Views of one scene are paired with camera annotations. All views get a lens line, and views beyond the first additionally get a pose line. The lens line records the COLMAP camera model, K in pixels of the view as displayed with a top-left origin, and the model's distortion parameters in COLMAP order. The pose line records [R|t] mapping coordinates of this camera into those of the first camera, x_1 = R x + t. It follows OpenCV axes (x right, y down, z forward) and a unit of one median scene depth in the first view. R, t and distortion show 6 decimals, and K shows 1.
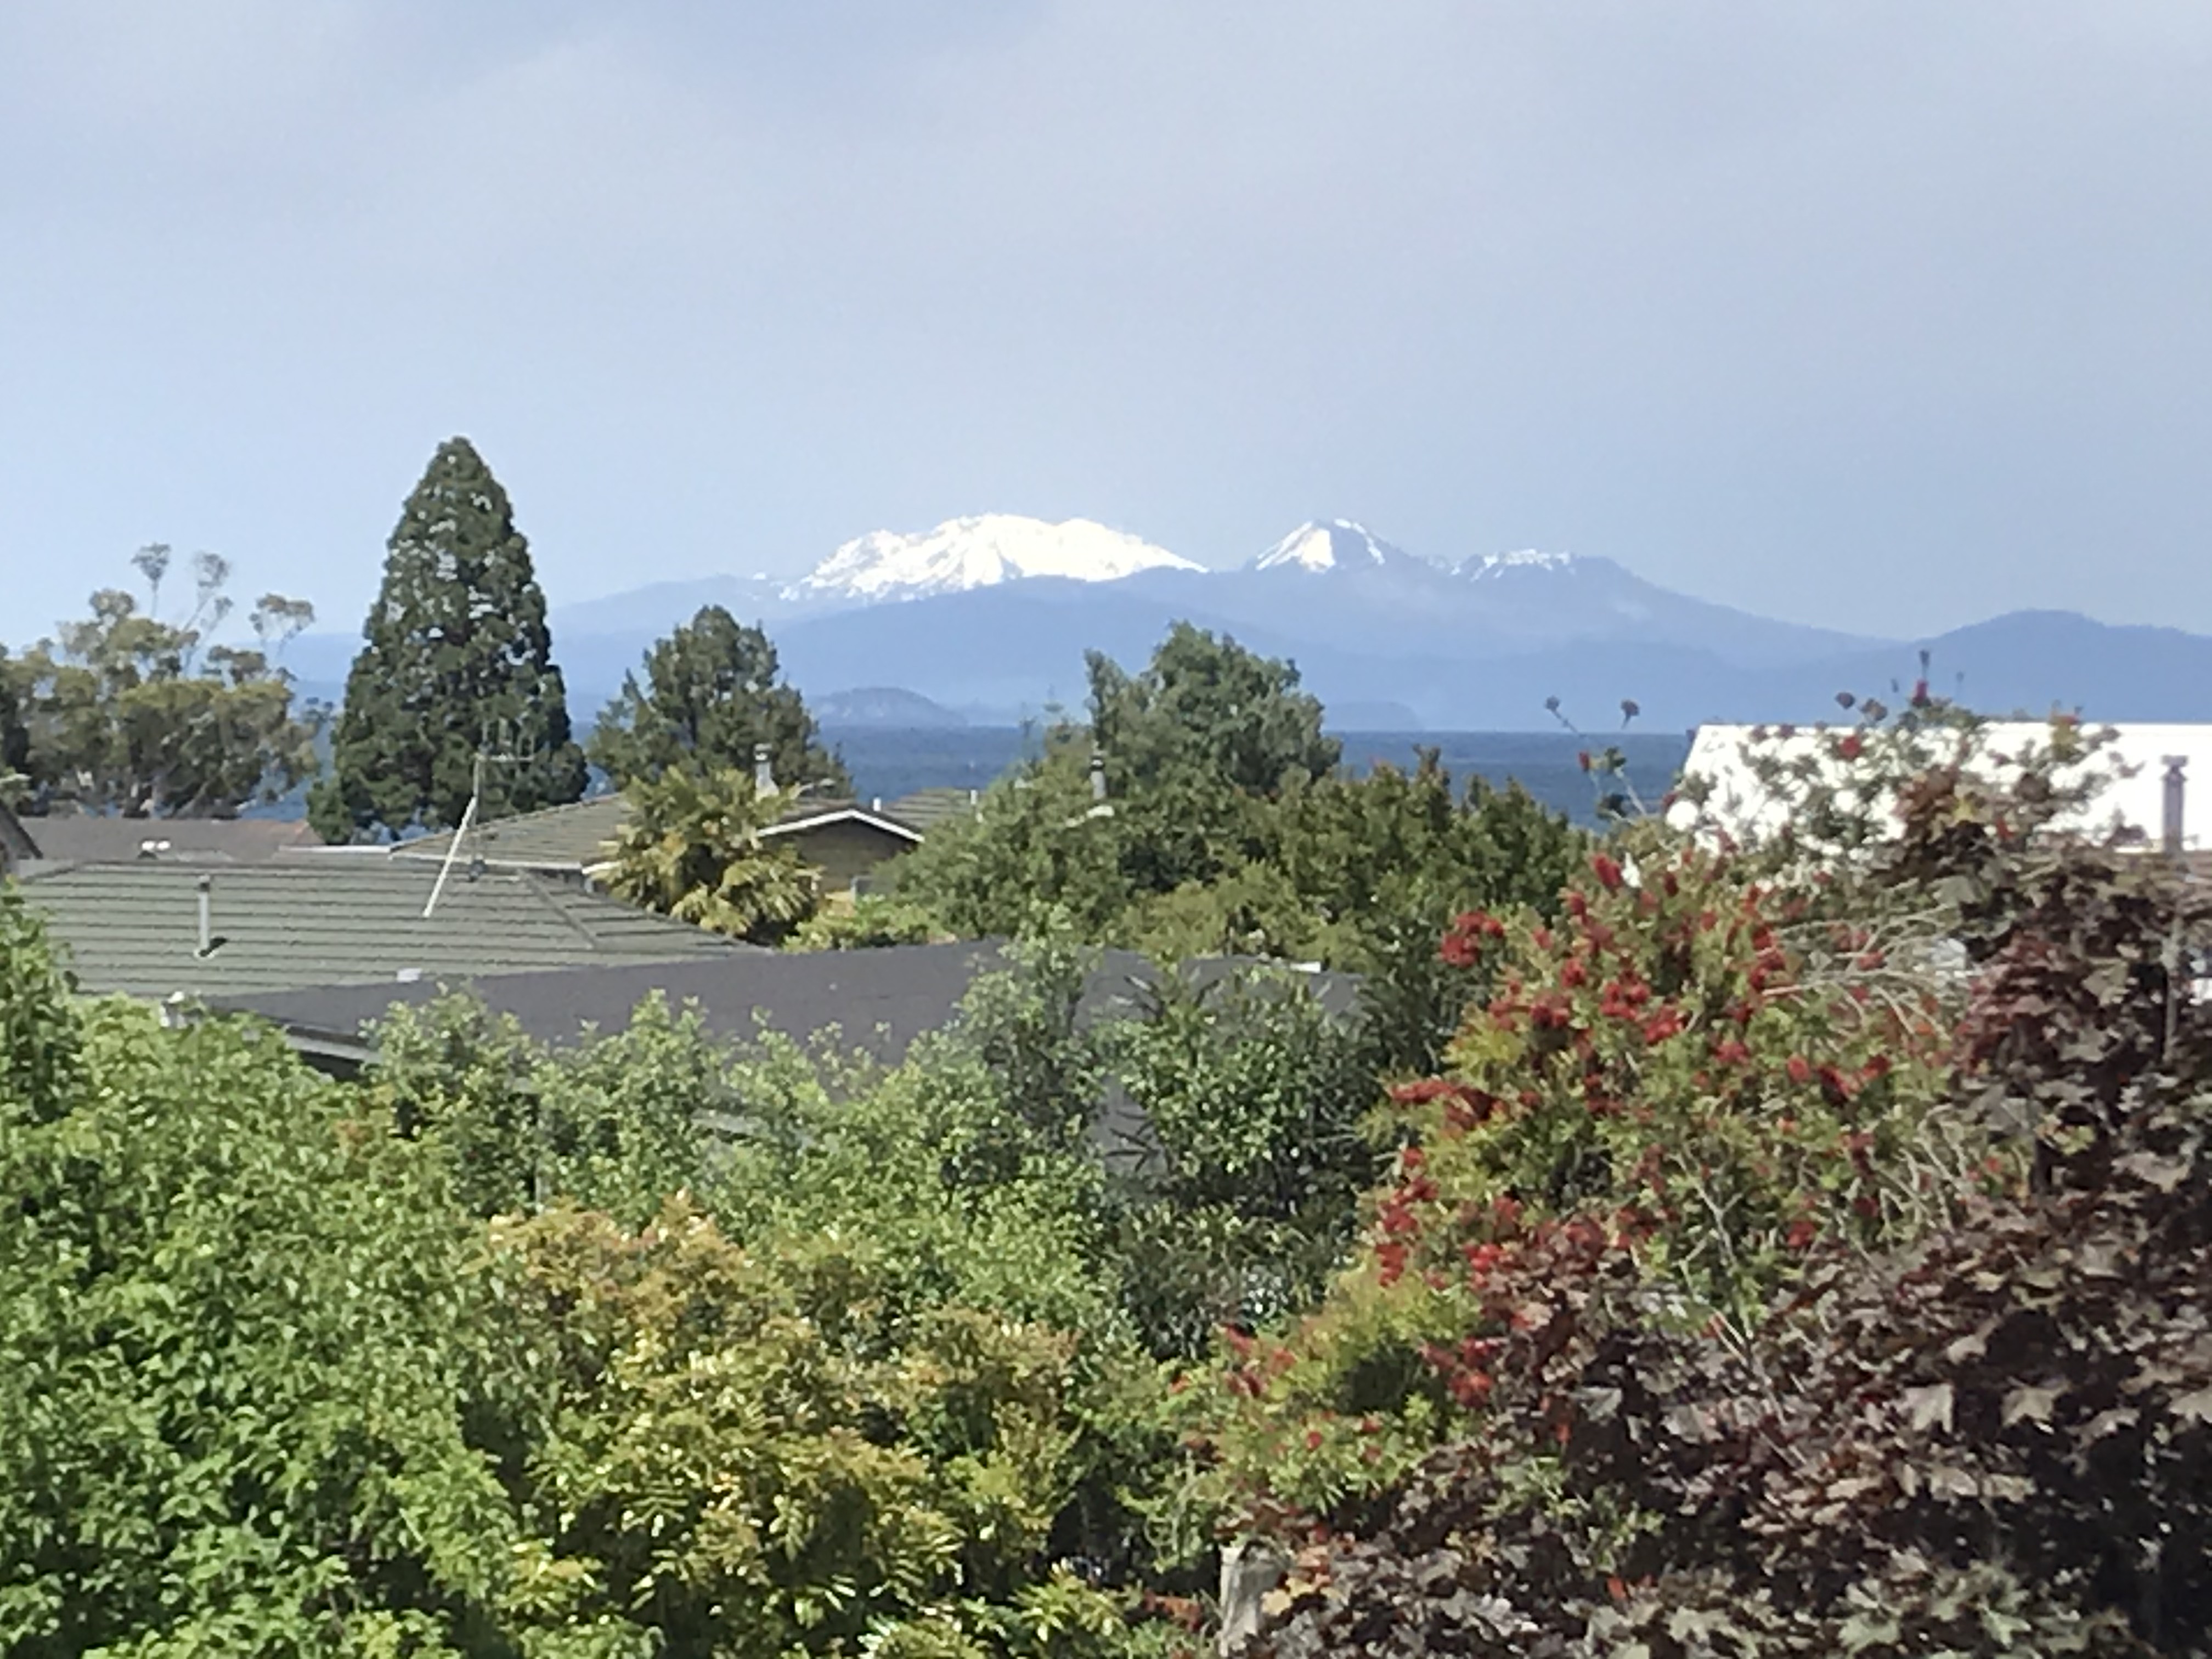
lens RADIAL K [[7509.5, 0, 1106.0], [0, 7509.5, 829.5], [0, 0, 1]] dist [0.101127, -1.297010]
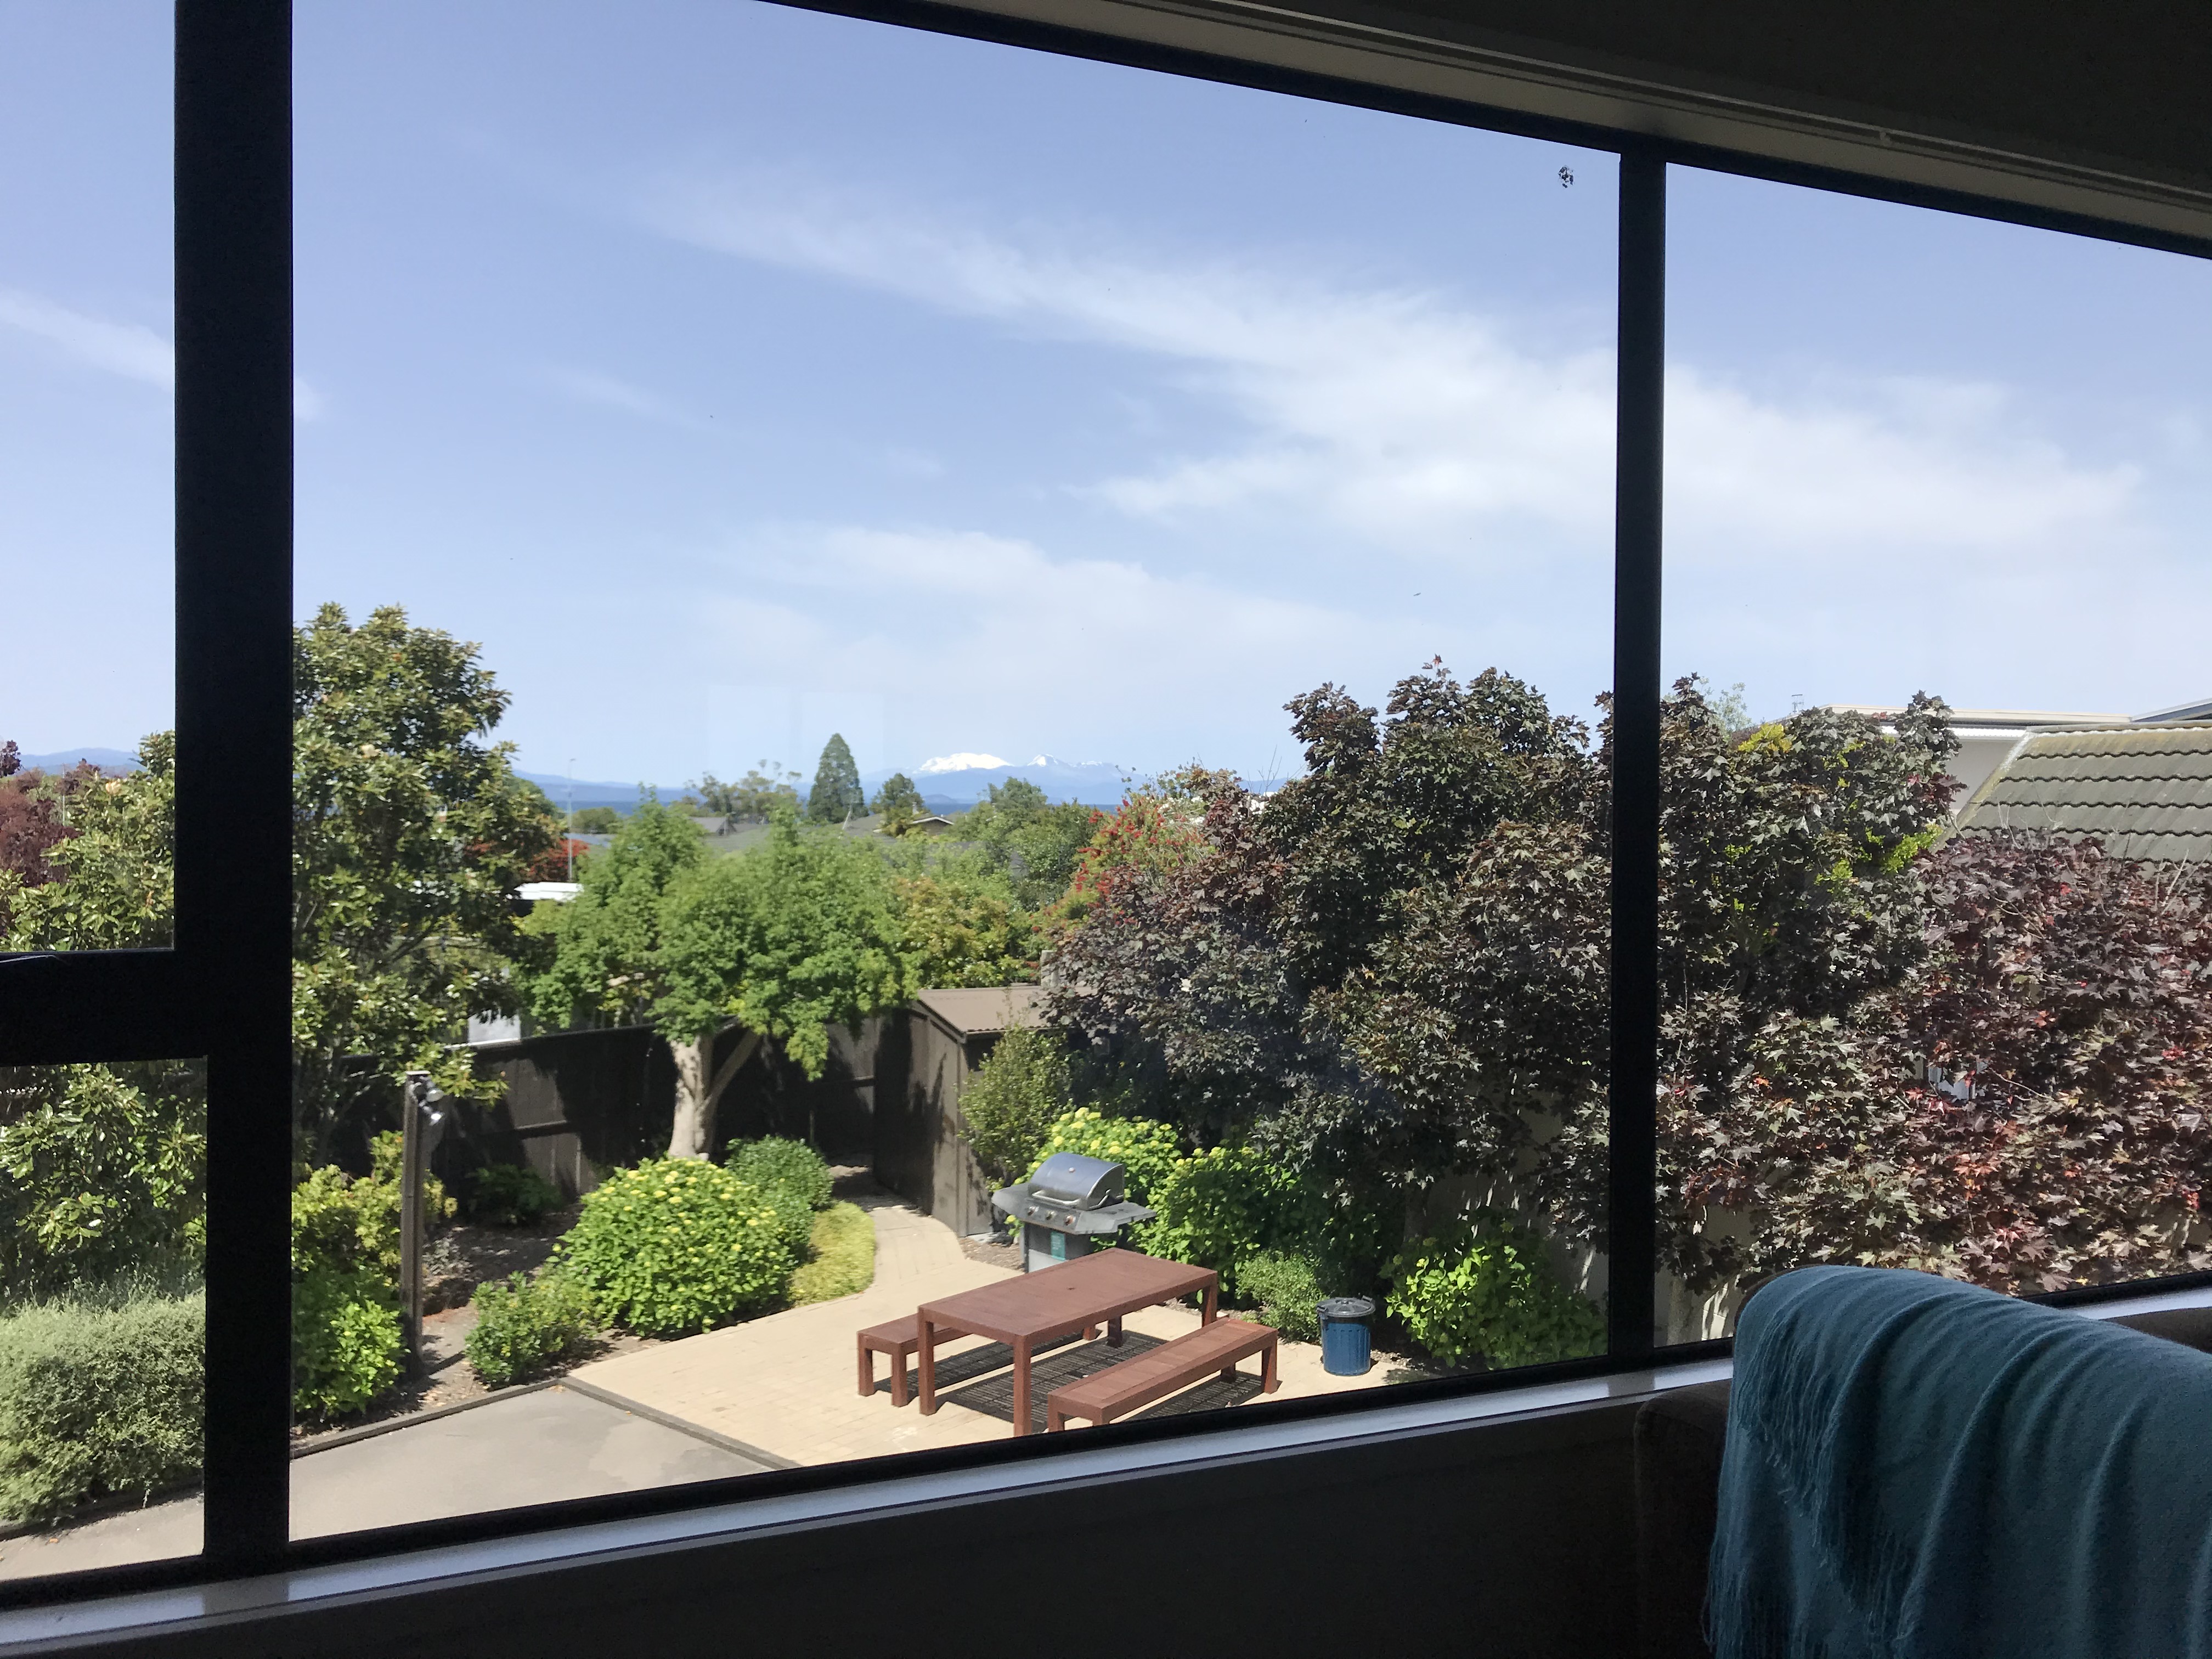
lens RADIAL K [[1822.4, 0, 1106.0], [0, 1822.4, 829.5], [0, 0, 1]] dist [0.004352, 0.000288]
pose [[0.997936, -0.005145, 0.064010, -0.016070], [0.005253, 0.999985, -0.001527, 0.023940], [-0.064001, 0.001860, 0.997948, -0.105335]]
